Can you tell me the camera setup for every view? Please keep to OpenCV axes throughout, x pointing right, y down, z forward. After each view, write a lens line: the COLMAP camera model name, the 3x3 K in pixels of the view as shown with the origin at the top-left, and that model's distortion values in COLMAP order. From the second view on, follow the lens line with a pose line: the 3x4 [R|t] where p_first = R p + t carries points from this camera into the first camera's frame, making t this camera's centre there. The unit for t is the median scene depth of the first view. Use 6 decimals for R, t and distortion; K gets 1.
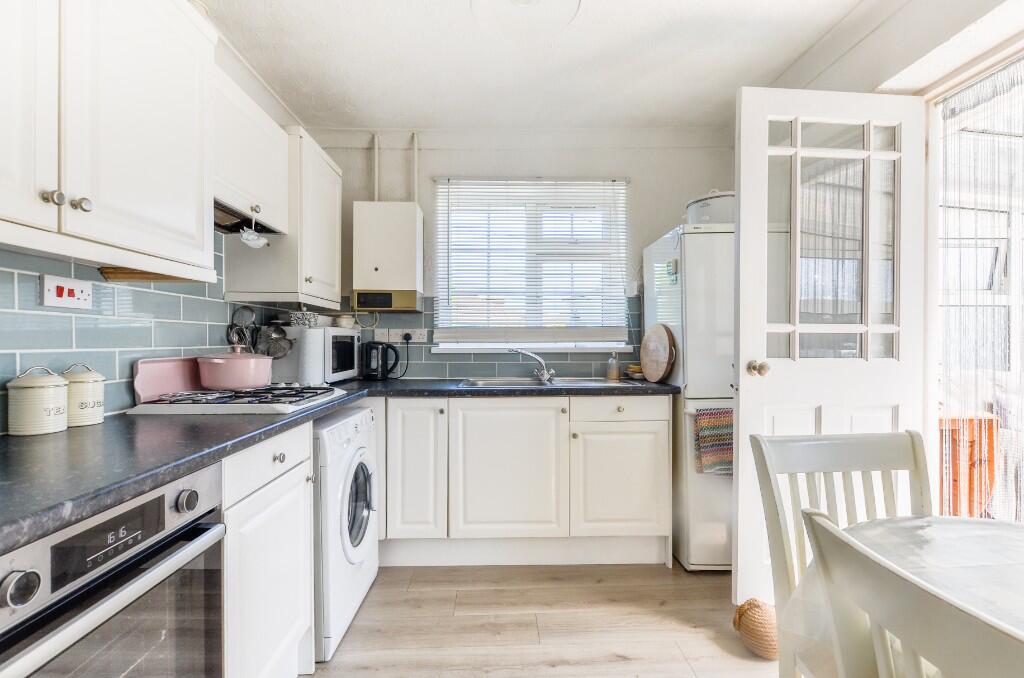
lens RADIAL K [[460.5, 0, 508.5], [0, 460.5, 341.2], [0, 0, 1]] dist [0.022589, -0.013219]
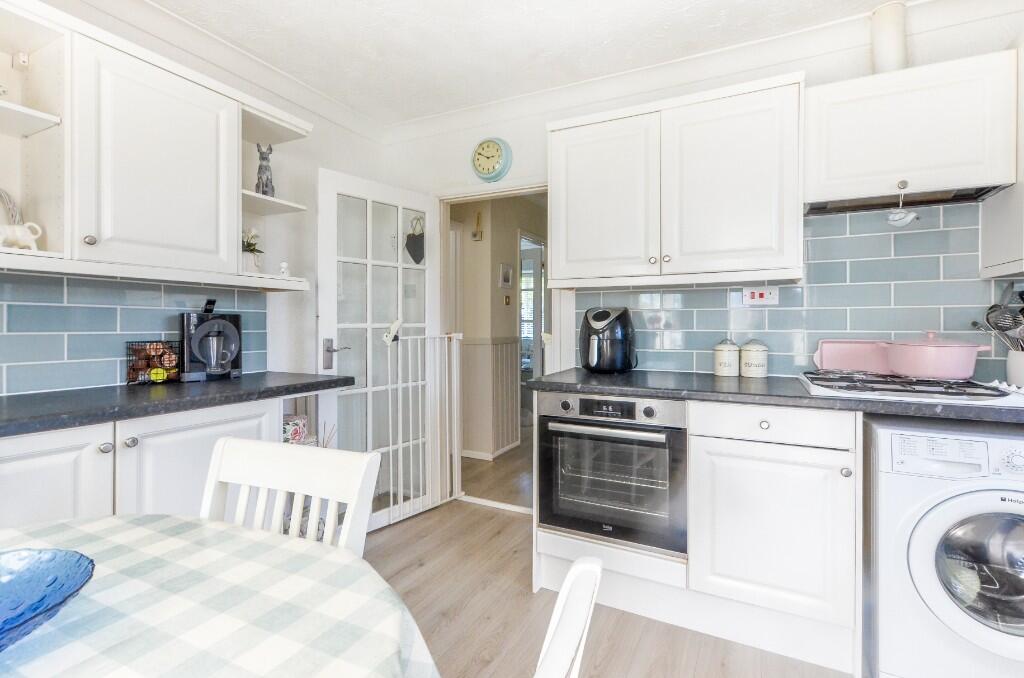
lens RADIAL K [[461.7, 0, 514.2], [0, 461.7, 322.6], [0, 0, 1]] dist [-0.000170, -0.000037]
pose [[-0.470483, 0.002937, -0.882404, 0.827944], [0.003306, 0.999993, 0.001566, -0.015004], [0.882403, -0.002181, -0.470489, 0.956496]]
